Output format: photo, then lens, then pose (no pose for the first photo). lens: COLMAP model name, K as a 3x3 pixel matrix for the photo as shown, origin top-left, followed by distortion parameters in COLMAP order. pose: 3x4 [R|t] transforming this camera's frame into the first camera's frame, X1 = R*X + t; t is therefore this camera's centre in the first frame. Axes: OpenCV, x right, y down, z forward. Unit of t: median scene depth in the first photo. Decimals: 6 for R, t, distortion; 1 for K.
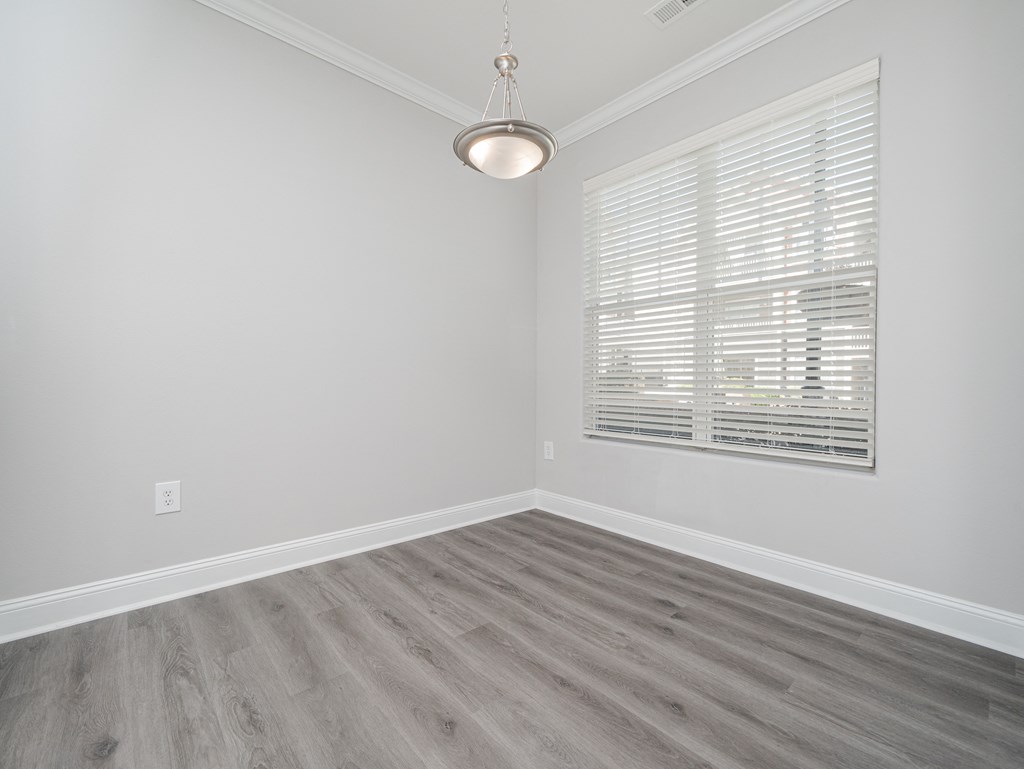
lens RADIAL K [[457.3, 0, 471.9], [0, 457.3, 375.9], [0, 0, 1]] dist [-0.001921, 0.000380]
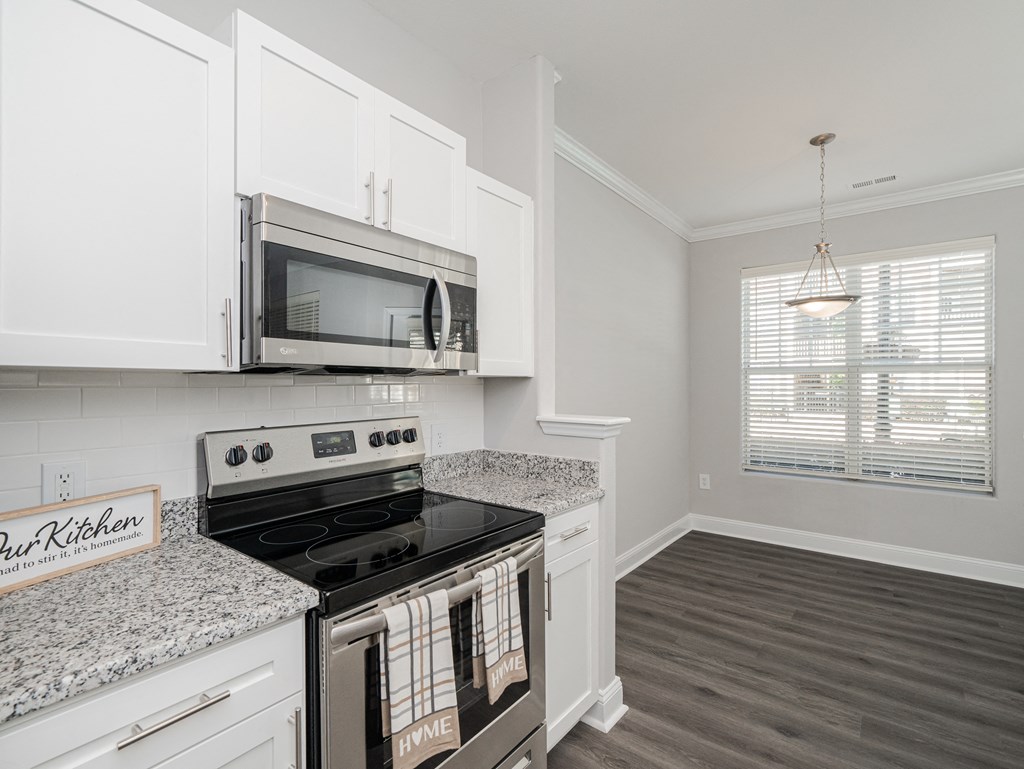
lens RADIAL K [[491.1, 0, 518.6], [0, 491.1, 385.9], [0, 0, 1]] dist [0.010138, -0.000982]
pose [[0.983406, -0.011221, 0.181071, -0.976734], [0.011120, 0.999937, 0.001571, -0.177333], [-0.181077, 0.000469, 0.983469, -0.366177]]
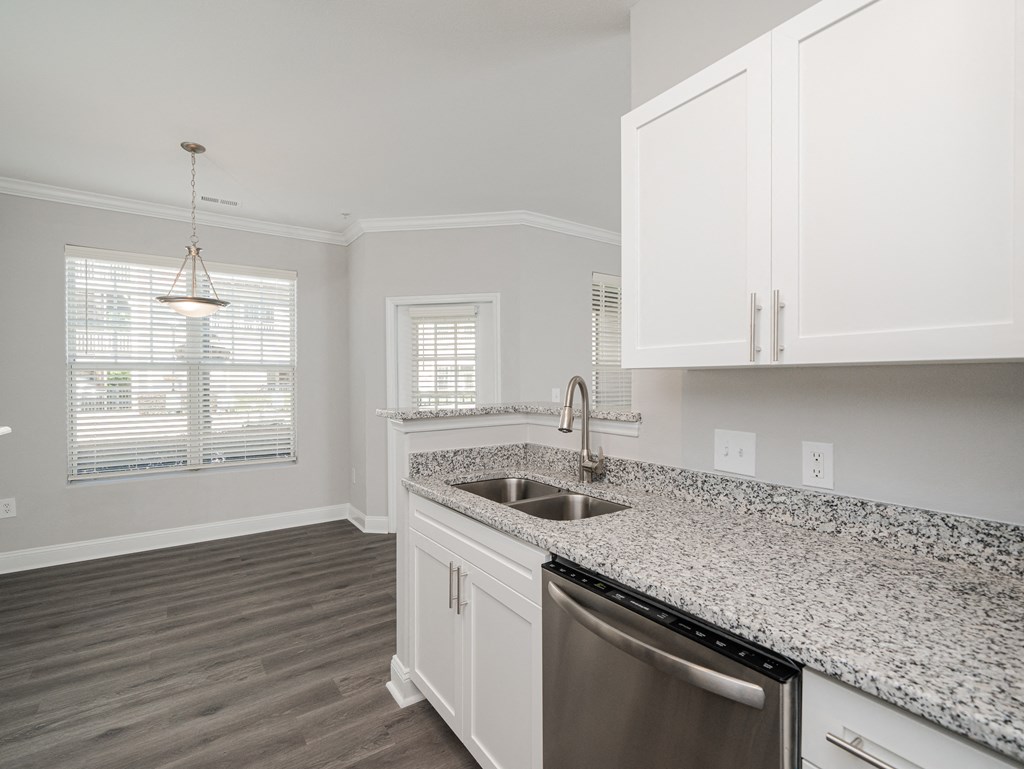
lens RADIAL K [[491.1, 0, 482.1], [0, 491.1, 382.1], [0, 0, 1]] dist [0.010138, -0.000982]
pose [[0.174202, -0.013544, 0.984617, -1.164306], [0.007910, 0.999892, 0.012355, -0.177174], [-0.984678, 0.005636, 0.174290, -0.252731]]
